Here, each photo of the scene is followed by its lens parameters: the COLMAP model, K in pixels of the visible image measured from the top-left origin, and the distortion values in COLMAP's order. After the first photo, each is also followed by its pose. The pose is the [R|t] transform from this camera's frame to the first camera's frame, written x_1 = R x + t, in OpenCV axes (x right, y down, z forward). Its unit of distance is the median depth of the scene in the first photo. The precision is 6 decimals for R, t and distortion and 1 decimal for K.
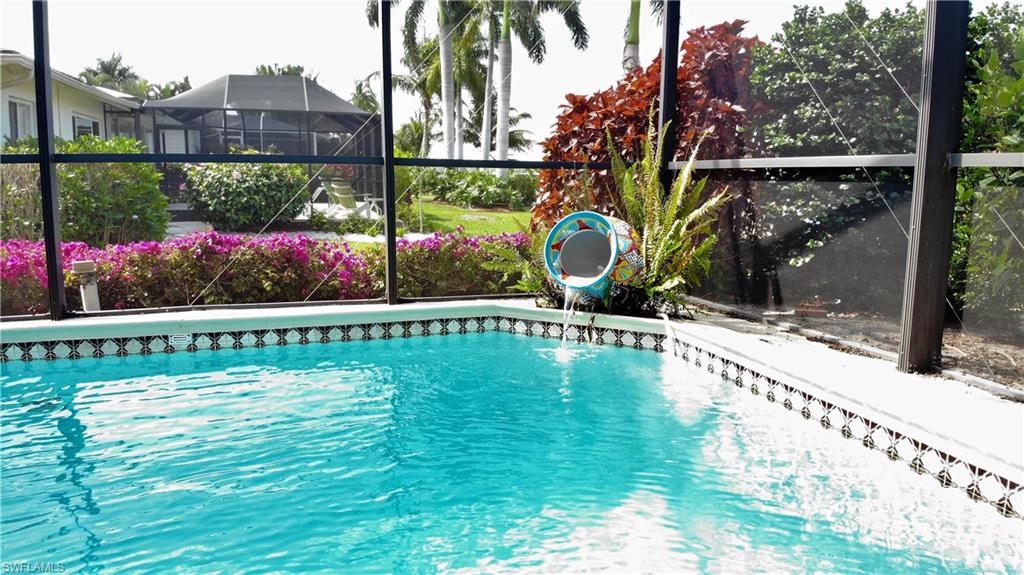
lens RADIAL K [[745.3, 0, 518.9], [0, 745.3, 291.0], [0, 0, 1]] dist [0.184835, -0.413119]
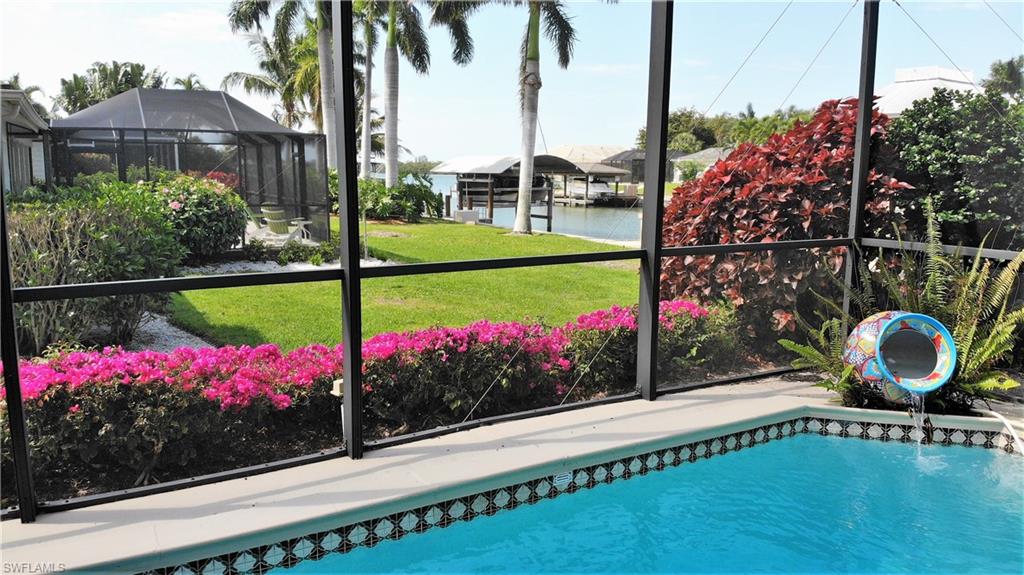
lens RADIAL K [[745.3, 0, 518.9], [0, 745.3, 291.0], [0, 0, 1]] dist [0.184835, -0.413119]
pose [[0.975973, -0.035684, 0.214948, -0.165284], [0.035027, 0.999363, 0.006870, -0.041416], [-0.215057, 0.000824, 0.976601, 0.028642]]
